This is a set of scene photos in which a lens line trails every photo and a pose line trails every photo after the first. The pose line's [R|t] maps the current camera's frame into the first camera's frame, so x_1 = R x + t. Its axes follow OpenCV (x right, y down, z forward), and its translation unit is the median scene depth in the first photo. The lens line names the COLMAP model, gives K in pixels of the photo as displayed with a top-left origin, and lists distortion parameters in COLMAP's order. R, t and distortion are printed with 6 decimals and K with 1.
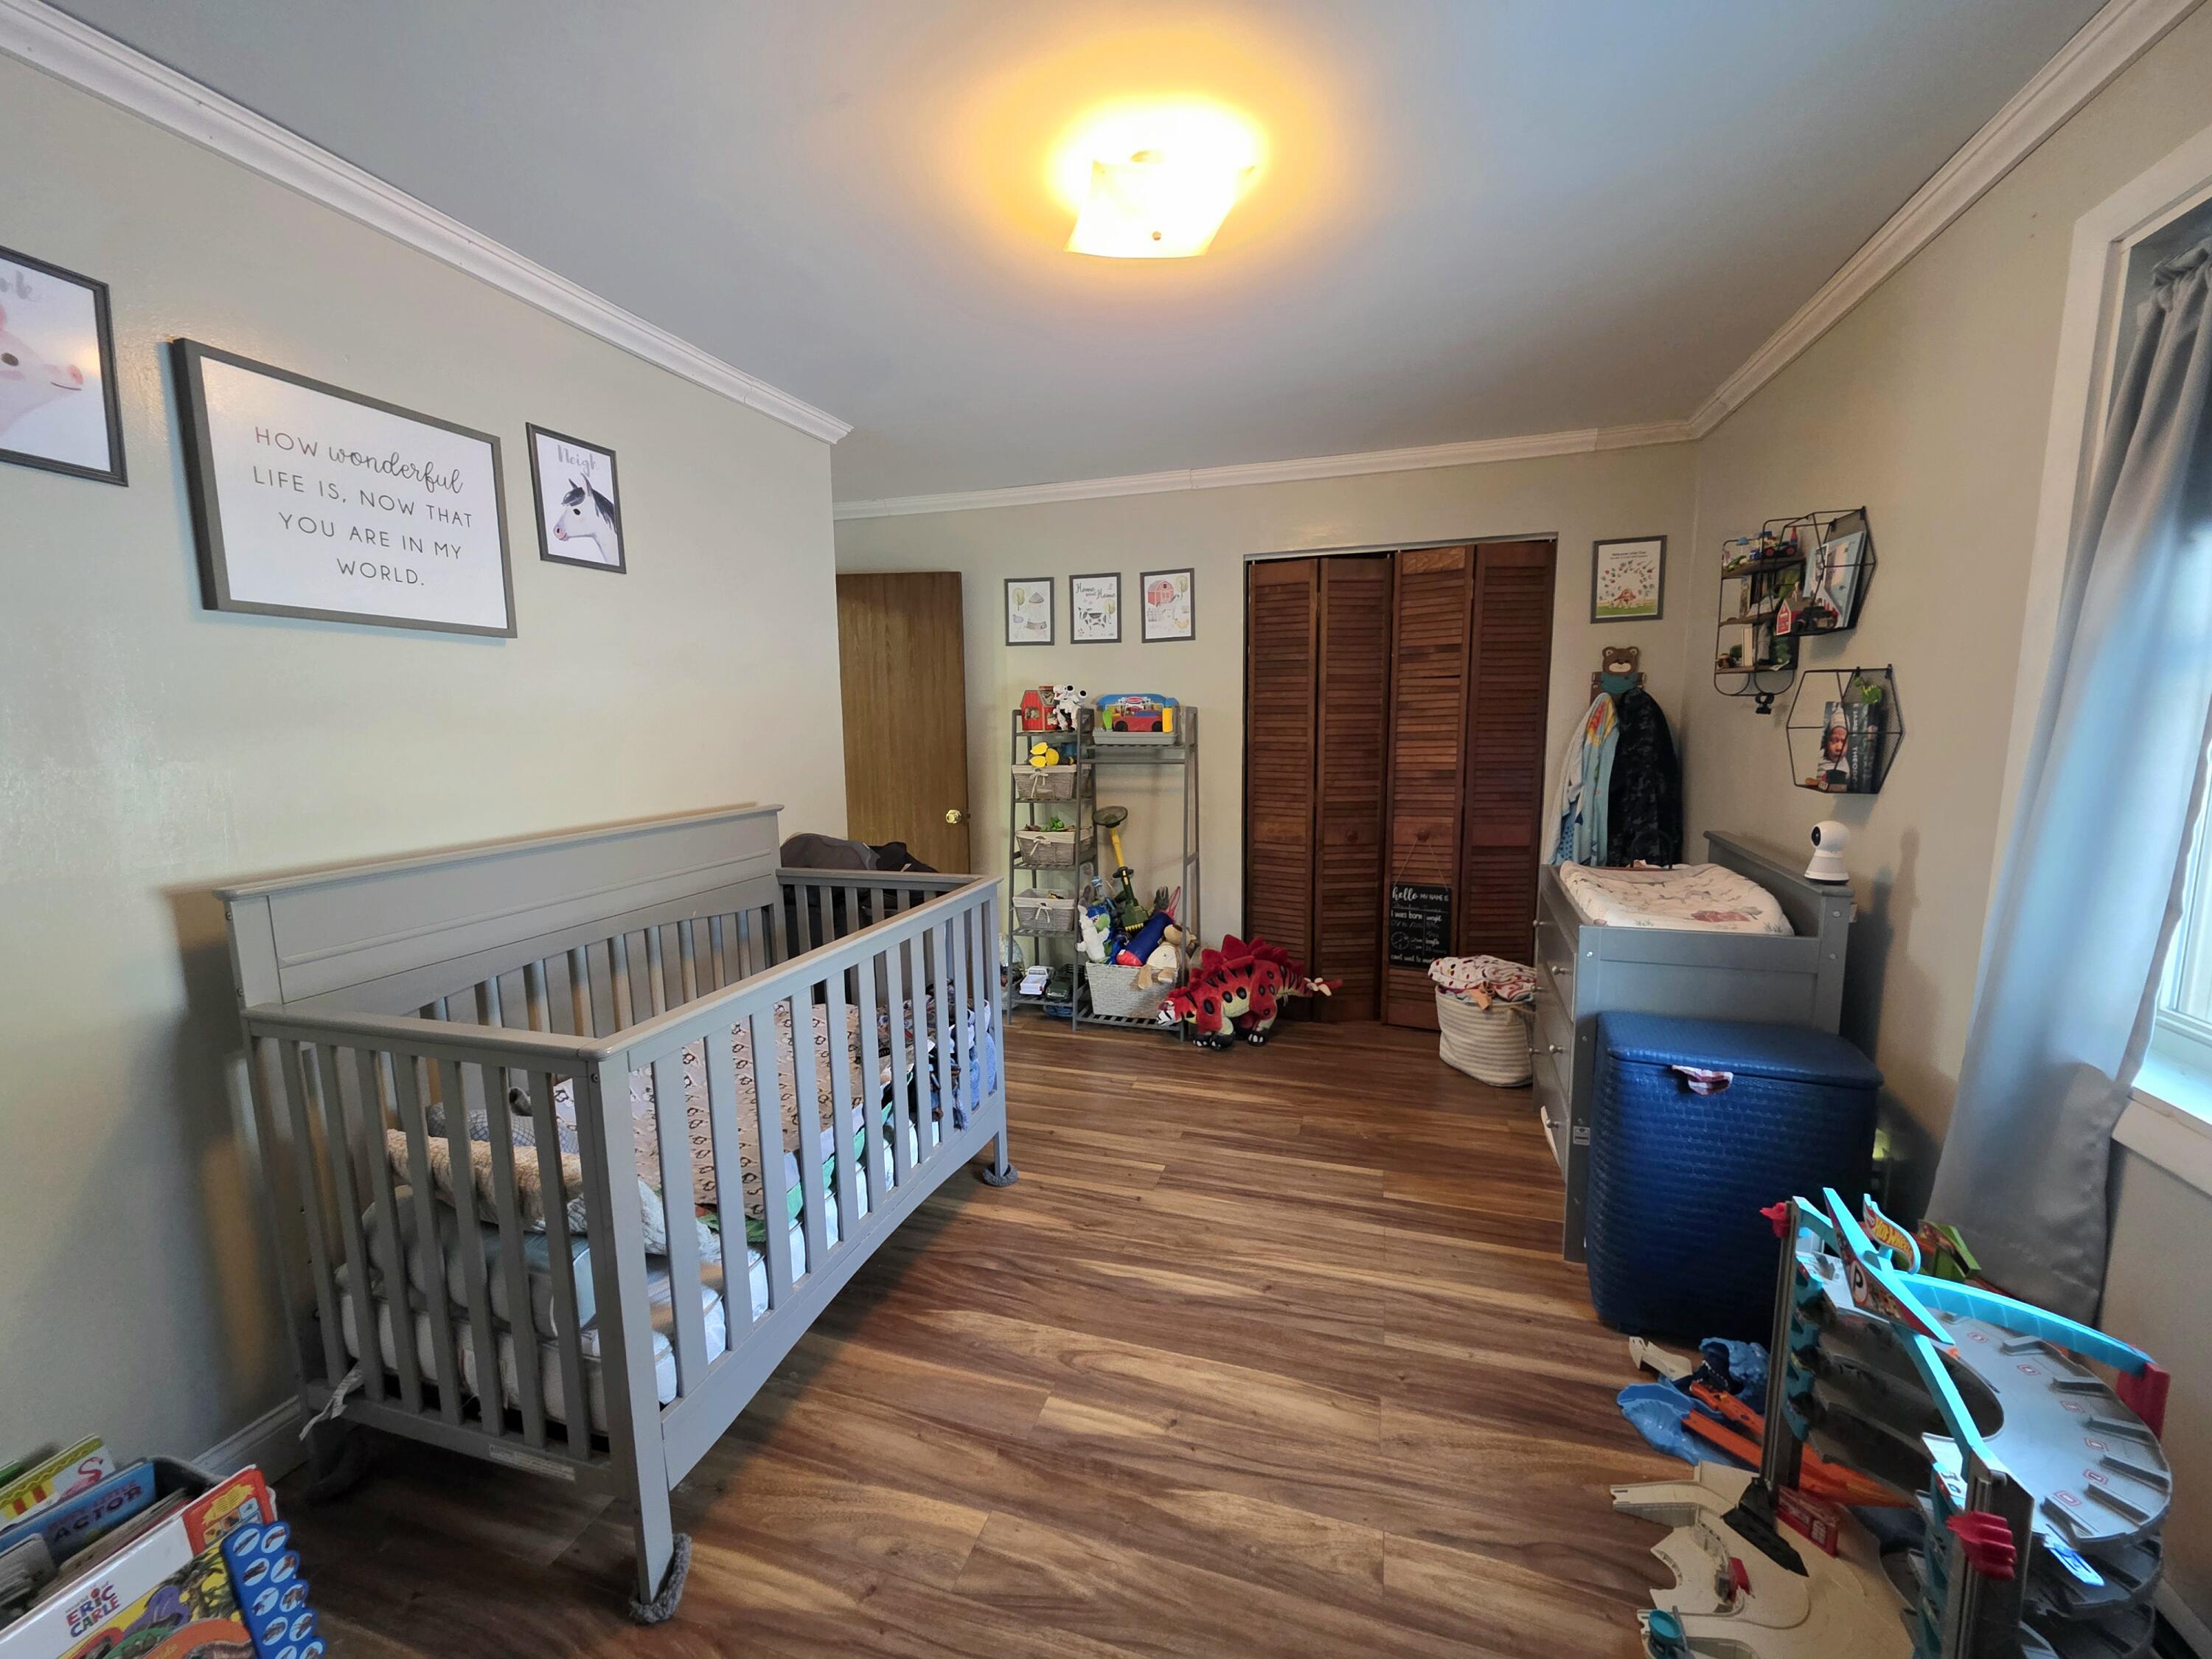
lens RADIAL K [[875.3, 0, 1106.0], [0, 875.3, 829.5], [0, 0, 1]] dist [0.000447, 0.000046]
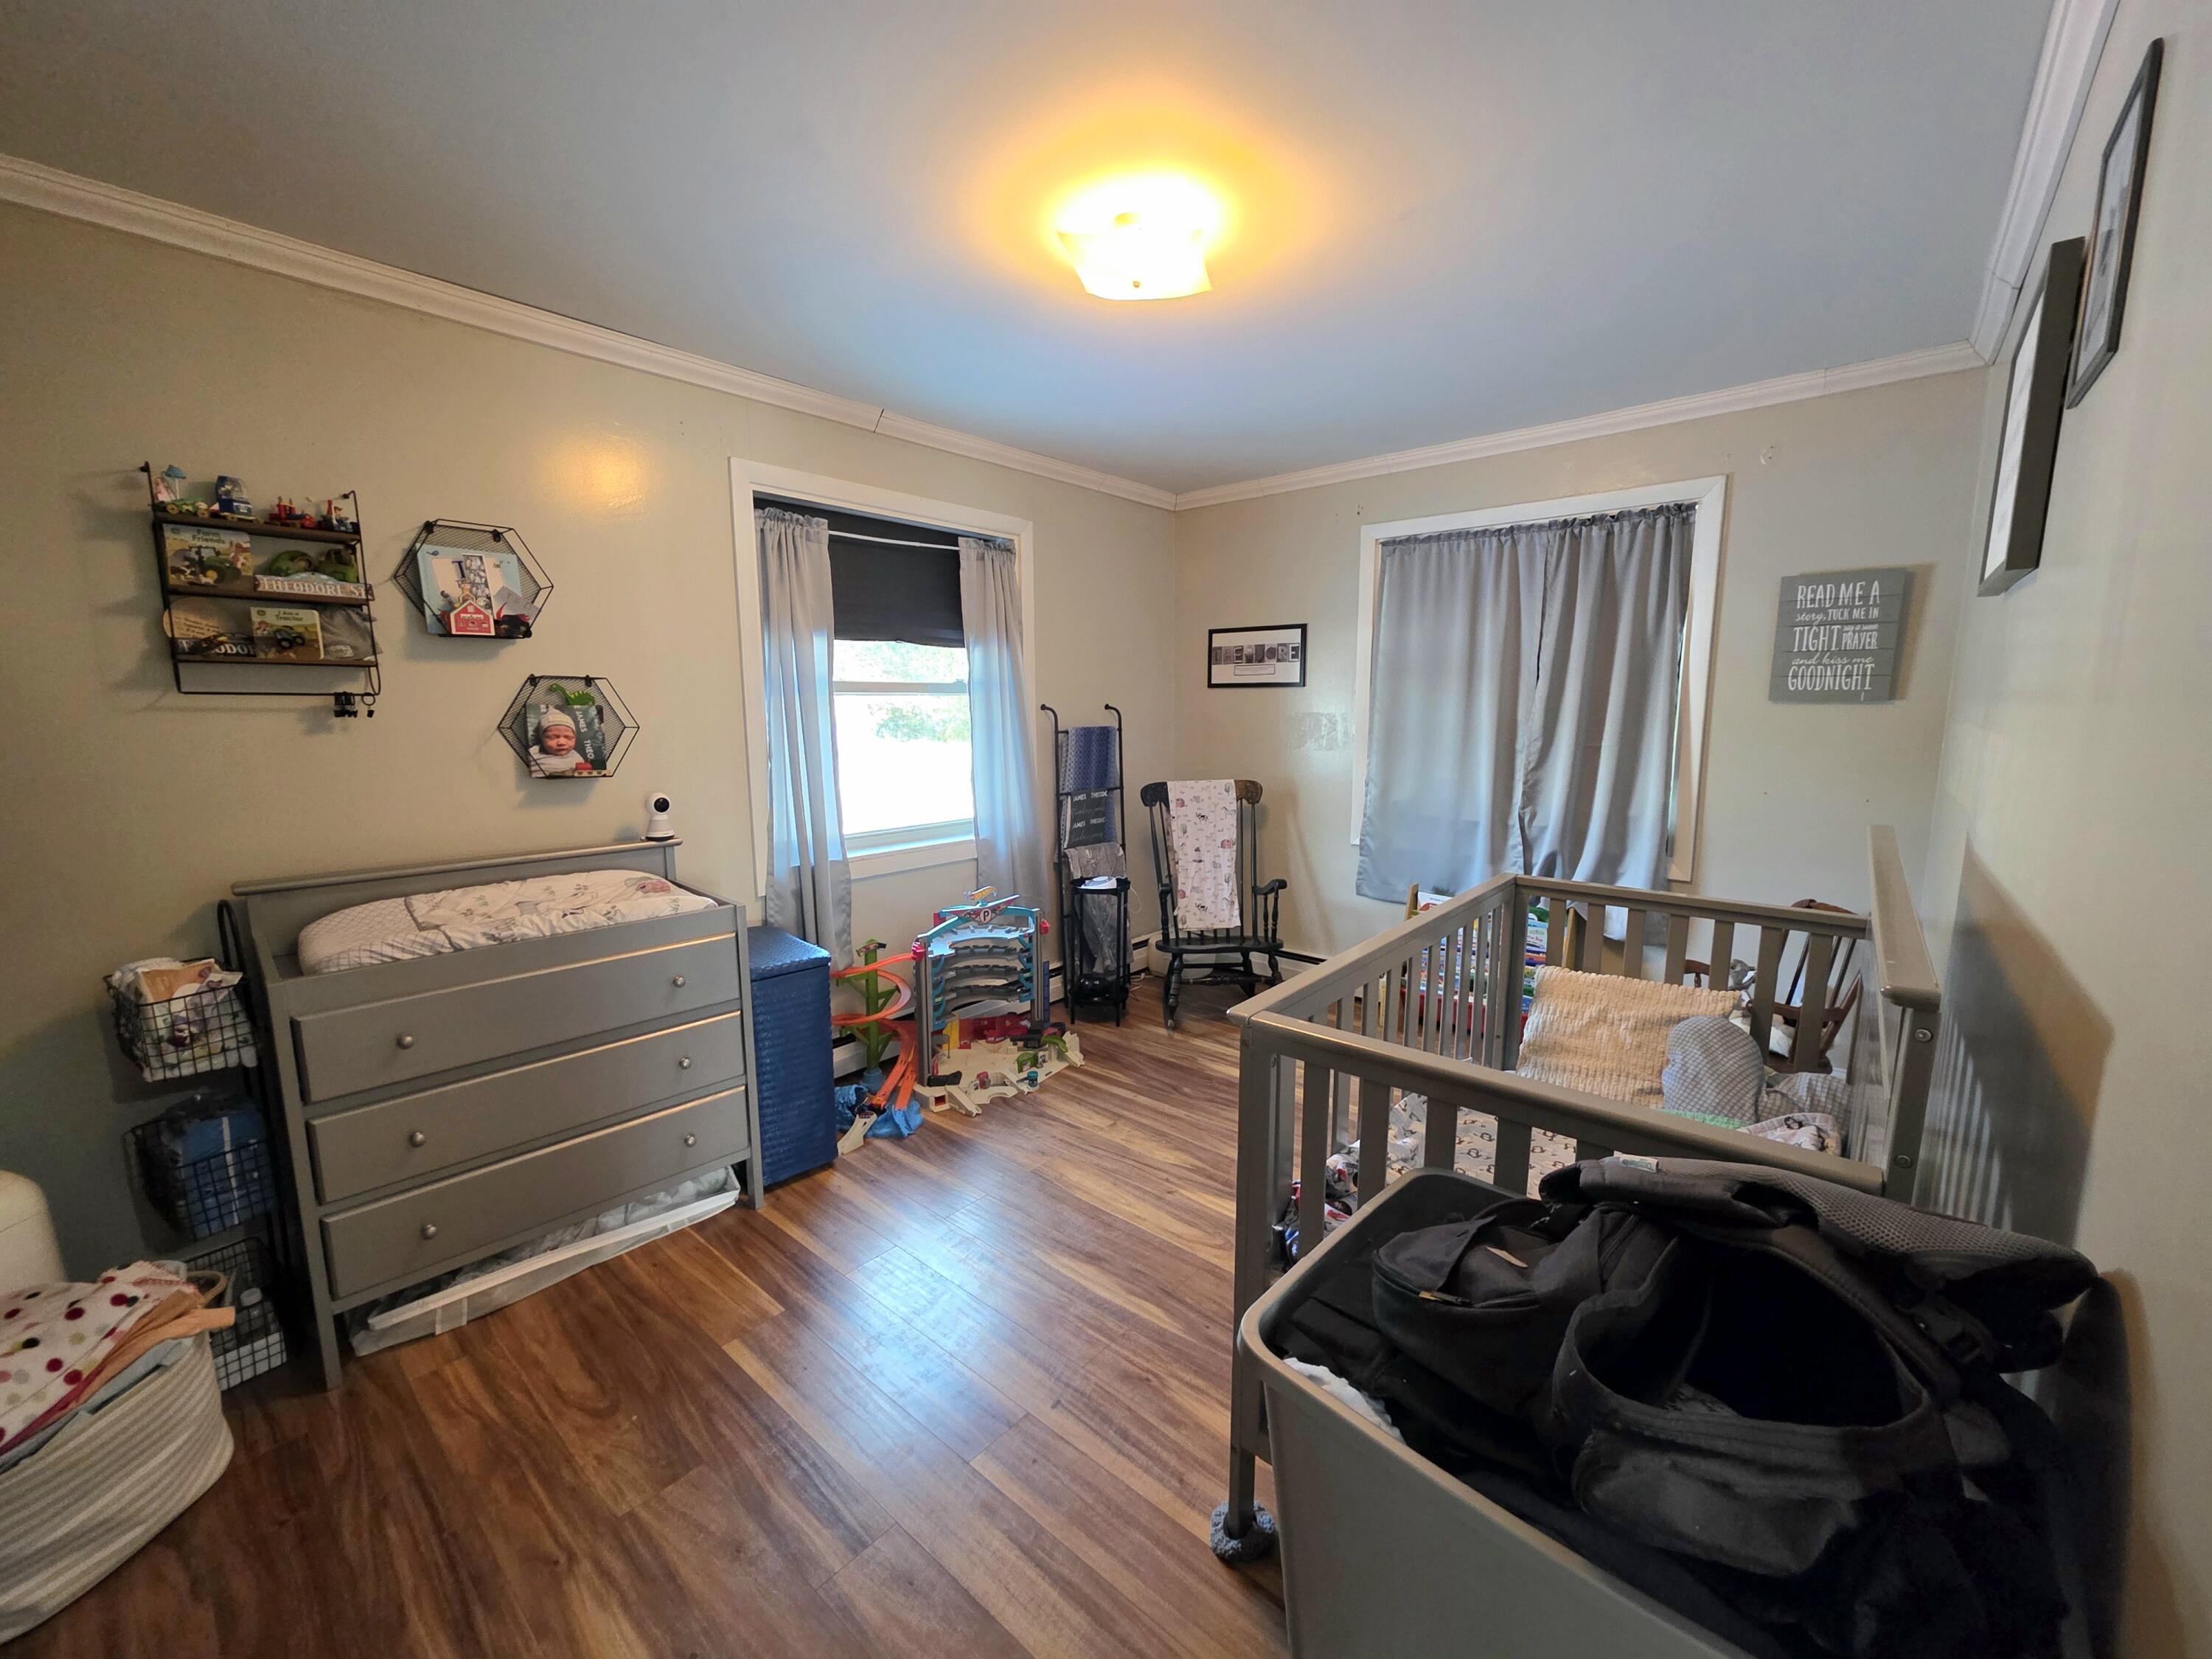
lens RADIAL K [[875.3, 0, 1106.0], [0, 875.3, 829.5], [0, 0, 1]] dist [0.000447, 0.000046]
pose [[-0.921152, -0.036567, 0.387482, -0.315599], [0.065702, 0.966679, 0.247418, -0.237160], [-0.383618, 0.253367, -0.888055, 1.875795]]
